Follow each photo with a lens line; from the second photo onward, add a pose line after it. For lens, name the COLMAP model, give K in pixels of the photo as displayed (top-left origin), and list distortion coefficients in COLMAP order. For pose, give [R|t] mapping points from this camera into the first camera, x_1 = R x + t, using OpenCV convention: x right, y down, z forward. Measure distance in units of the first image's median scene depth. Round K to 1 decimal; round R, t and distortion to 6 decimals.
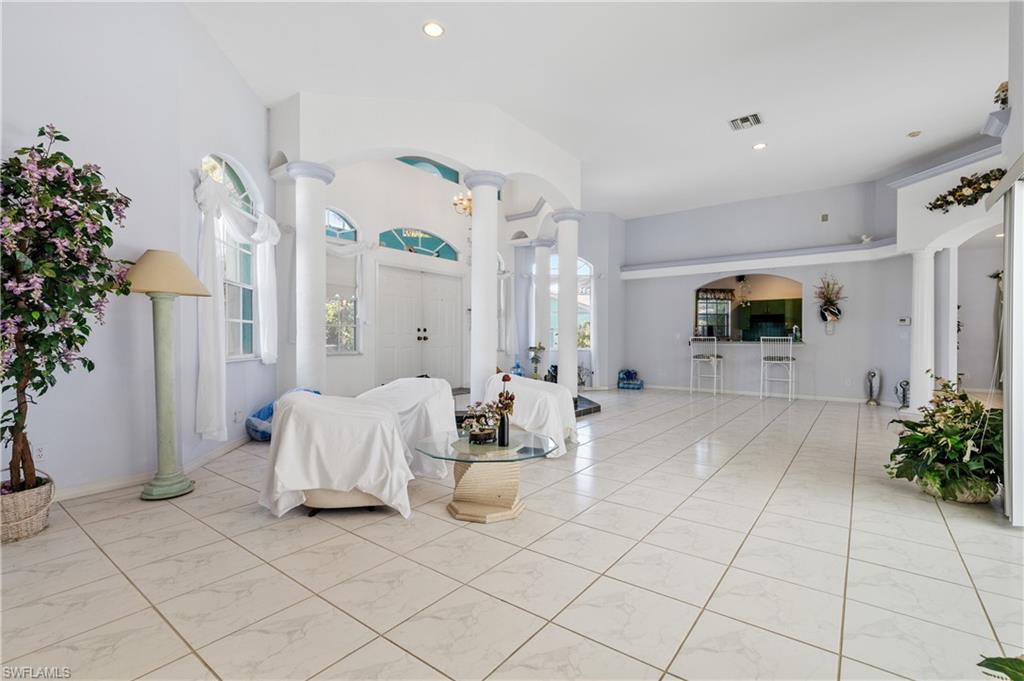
lens RADIAL K [[460.8, 0, 512.5], [0, 460.8, 336.7], [0, 0, 1]] dist [-0.002381, -0.000261]
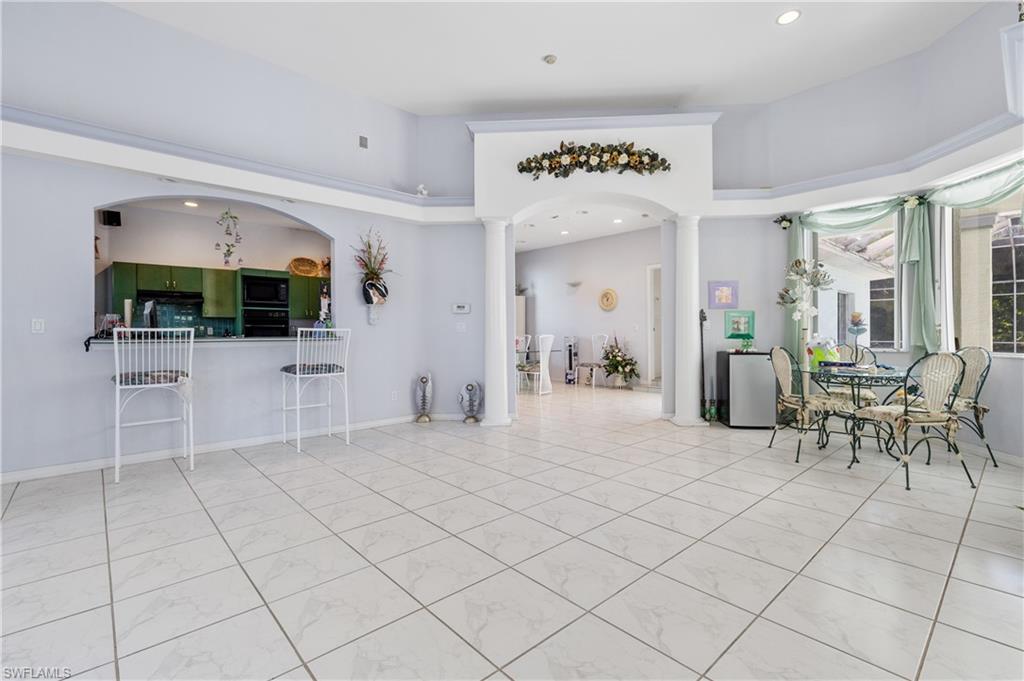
lens RADIAL K [[460.8, 0, 517.0], [0, 460.8, 334.4], [0, 0, 1]] dist [-0.002381, -0.000261]
pose [[0.164092, -0.006872, 0.986421, 0.086959], [0.003891, 0.999972, 0.006319, 0.005704], [-0.986437, 0.002802, 0.164115, 0.723449]]
